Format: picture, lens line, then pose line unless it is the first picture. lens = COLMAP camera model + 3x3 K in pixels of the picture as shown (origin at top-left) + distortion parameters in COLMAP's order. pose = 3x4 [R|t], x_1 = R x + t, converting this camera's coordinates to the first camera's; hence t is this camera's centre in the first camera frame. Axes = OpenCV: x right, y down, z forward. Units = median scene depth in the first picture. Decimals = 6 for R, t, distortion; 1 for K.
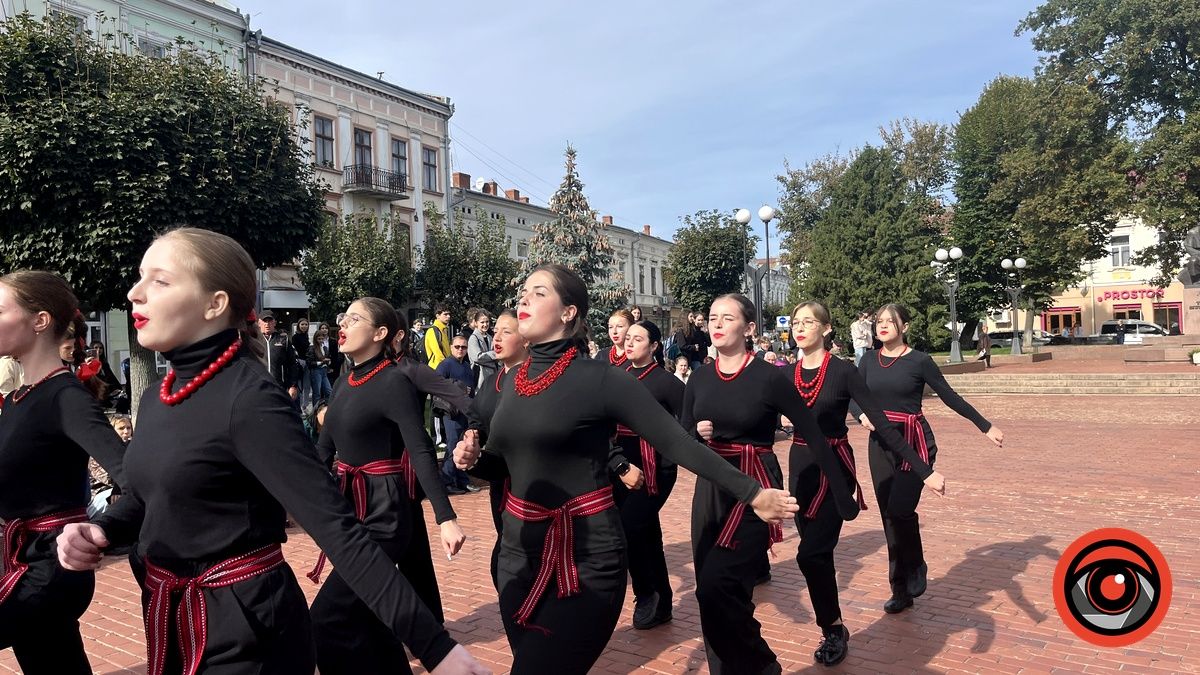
lens RADIAL K [[908.2, 0, 587.4], [0, 908.2, 332.6], [0, 0, 1]] dist [0.060089, -0.081350]
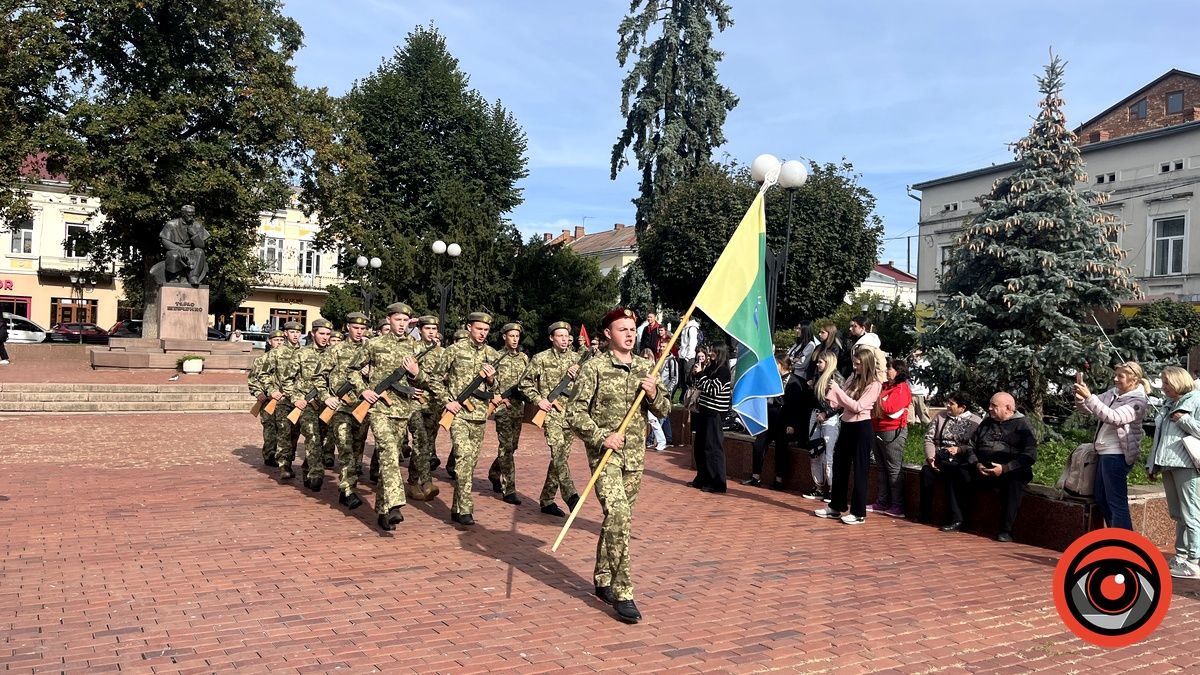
lens RADIAL K [[908.2, 0, 595.1], [0, 908.2, 346.2], [0, 0, 1]] dist [0.060089, -0.081350]
pose [[0.346928, 0.043097, 0.936901, -0.025190], [-0.060940, 0.997869, -0.023336, 0.004047], [-0.935910, -0.048999, 0.348815, 0.238486]]
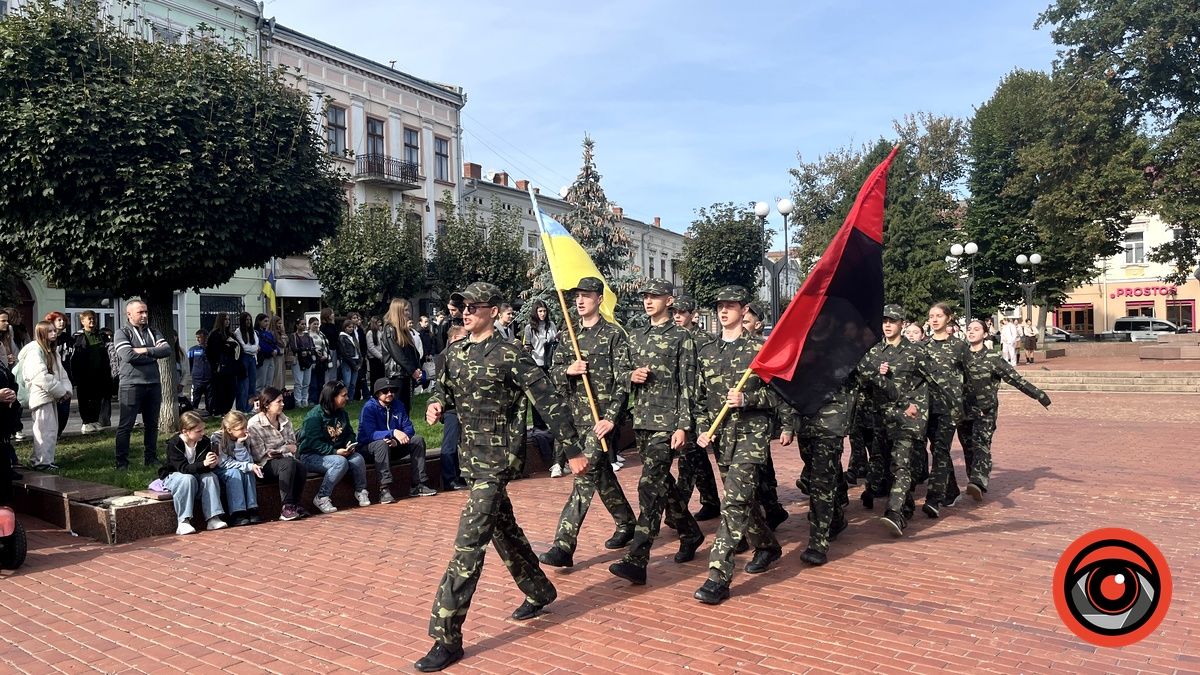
lens RADIAL K [[908.2, 0, 588.0], [0, 908.2, 335.1], [0, 0, 1]] dist [0.060089, -0.081350]
pose [[0.999927, 0.010060, -0.006738, -0.004769], [-0.009978, 0.999877, 0.012073, -0.000339], [0.006859, -0.012005, 0.999904, 0.002013]]
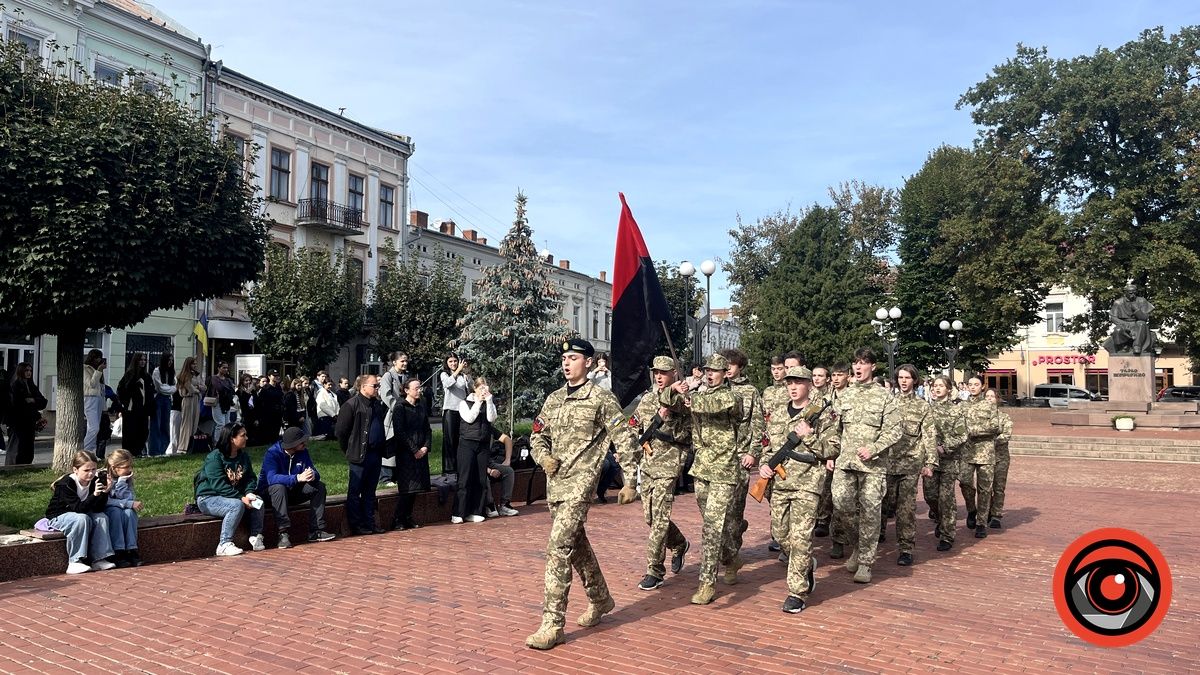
lens RADIAL K [[908.2, 0, 594.7], [0, 908.2, 329.7], [0, 0, 1]] dist [0.060089, -0.081350]
pose [[0.997553, 0.042424, 0.055567, 0.006337], [-0.039541, 0.997865, -0.051984, -0.000836], [-0.057653, 0.049659, 0.997101, -0.006652]]
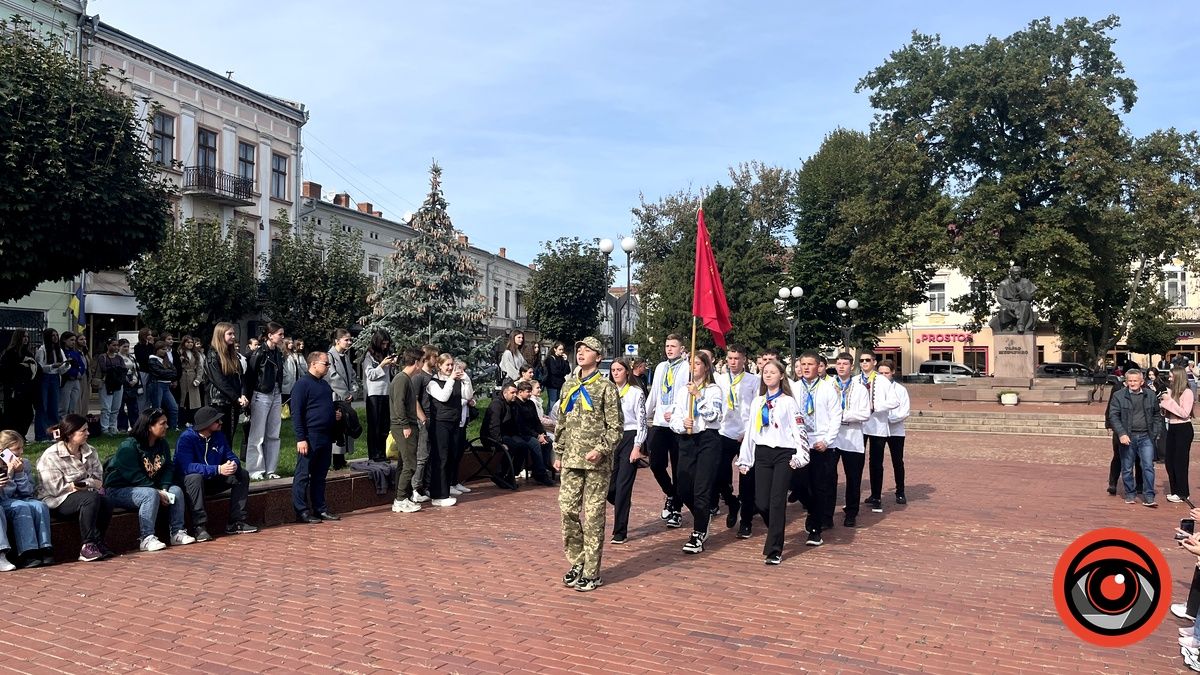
lens RADIAL K [[908.2, 0, 587.4], [0, 908.2, 331.9], [0, 0, 1]] dist [0.060089, -0.081350]
pose [[0.985460, 0.042983, 0.164380, -0.005531], [-0.038716, 0.998827, -0.029078, -0.000692], [-0.165437, 0.022291, 0.985968, 0.004185]]
